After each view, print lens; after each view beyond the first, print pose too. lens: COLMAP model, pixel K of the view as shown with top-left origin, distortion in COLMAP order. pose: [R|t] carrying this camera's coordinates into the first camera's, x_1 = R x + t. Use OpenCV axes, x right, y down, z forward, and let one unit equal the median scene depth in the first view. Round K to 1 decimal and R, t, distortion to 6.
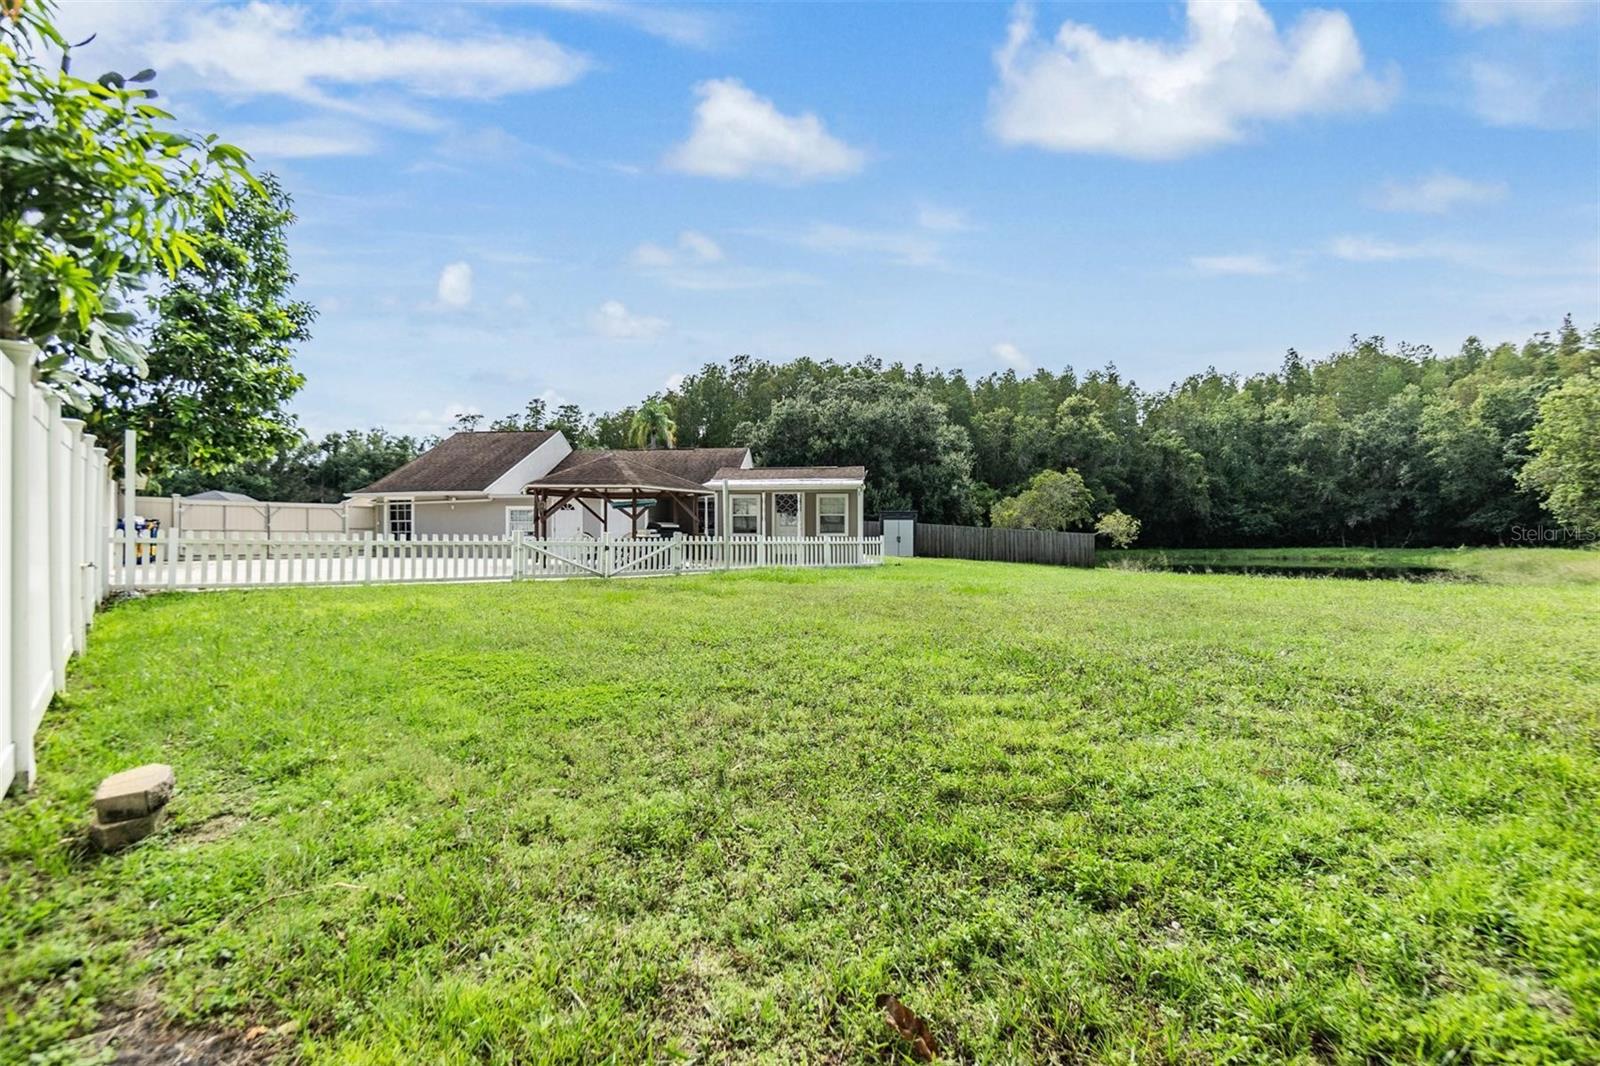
lens RADIAL K [[701.9, 0, 800.0], [0, 701.9, 533.0], [0, 0, 1]] dist [0.002841, 0.000299]
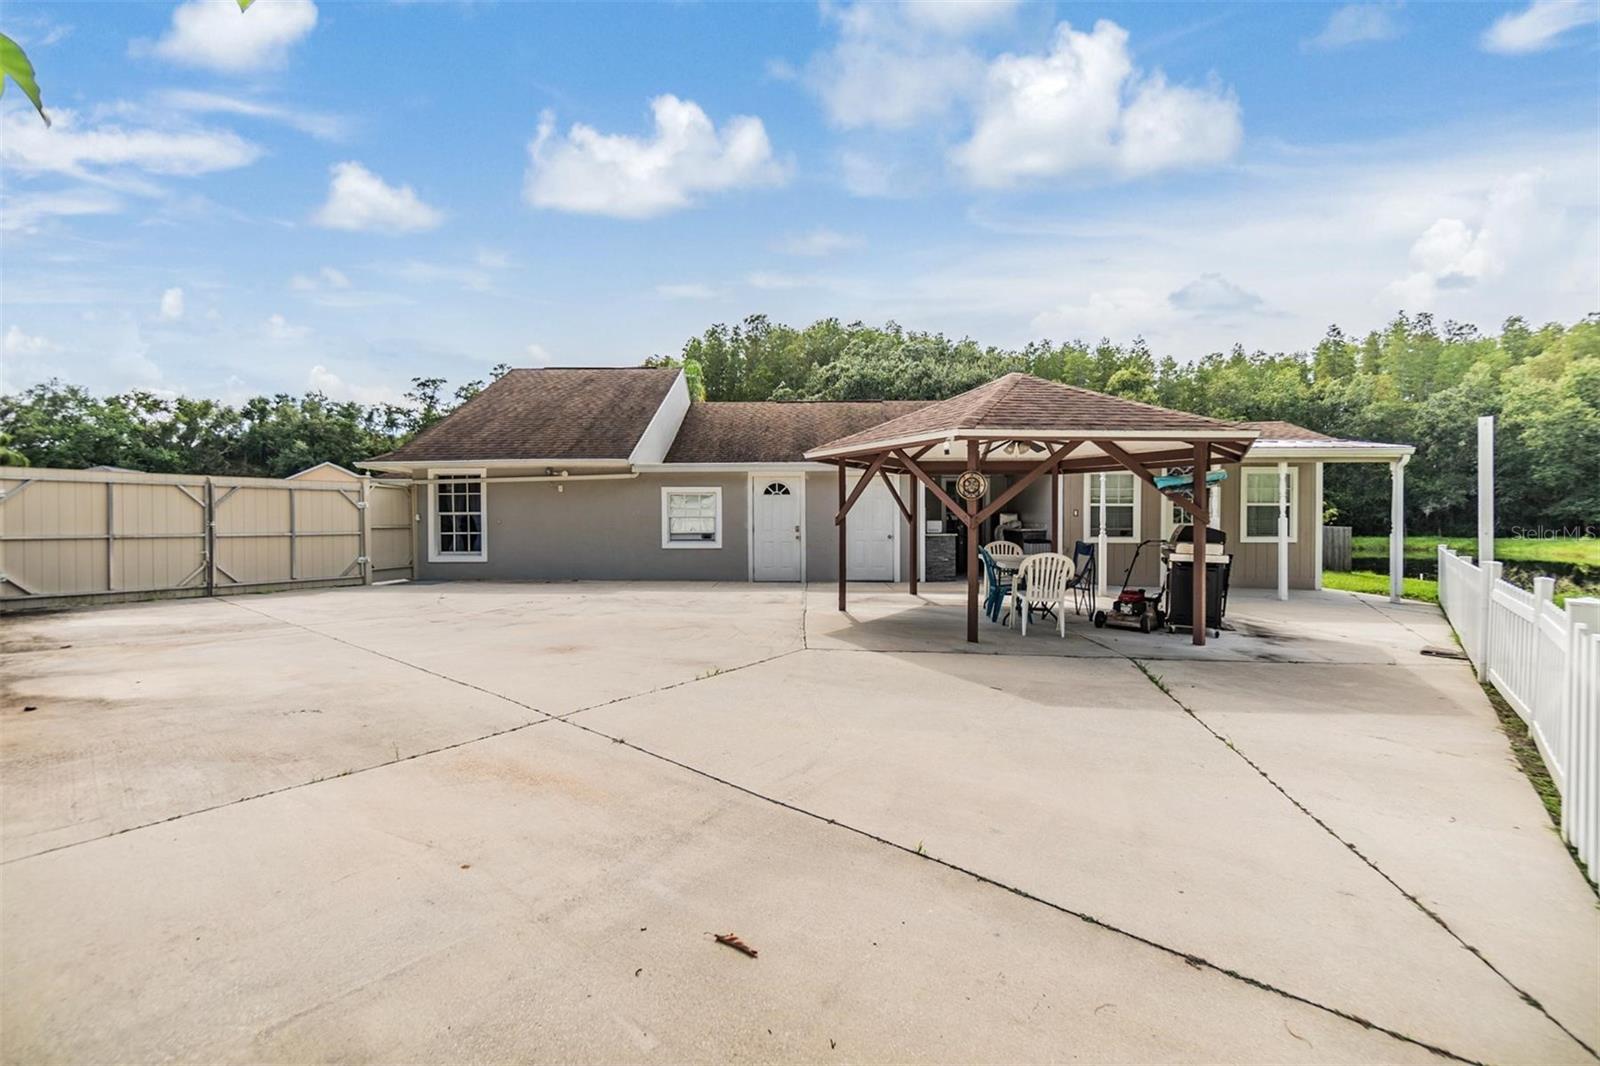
lens RADIAL K [[701.9, 0, 800.0], [0, 701.9, 533.0], [0, 0, 1]] dist [0.002841, 0.000299]
pose [[0.996694, -0.000019, 0.081251, -0.104093], [-0.001915, 0.999717, 0.023722, -0.004611], [-0.081229, -0.023799, 0.996411, 0.130224]]
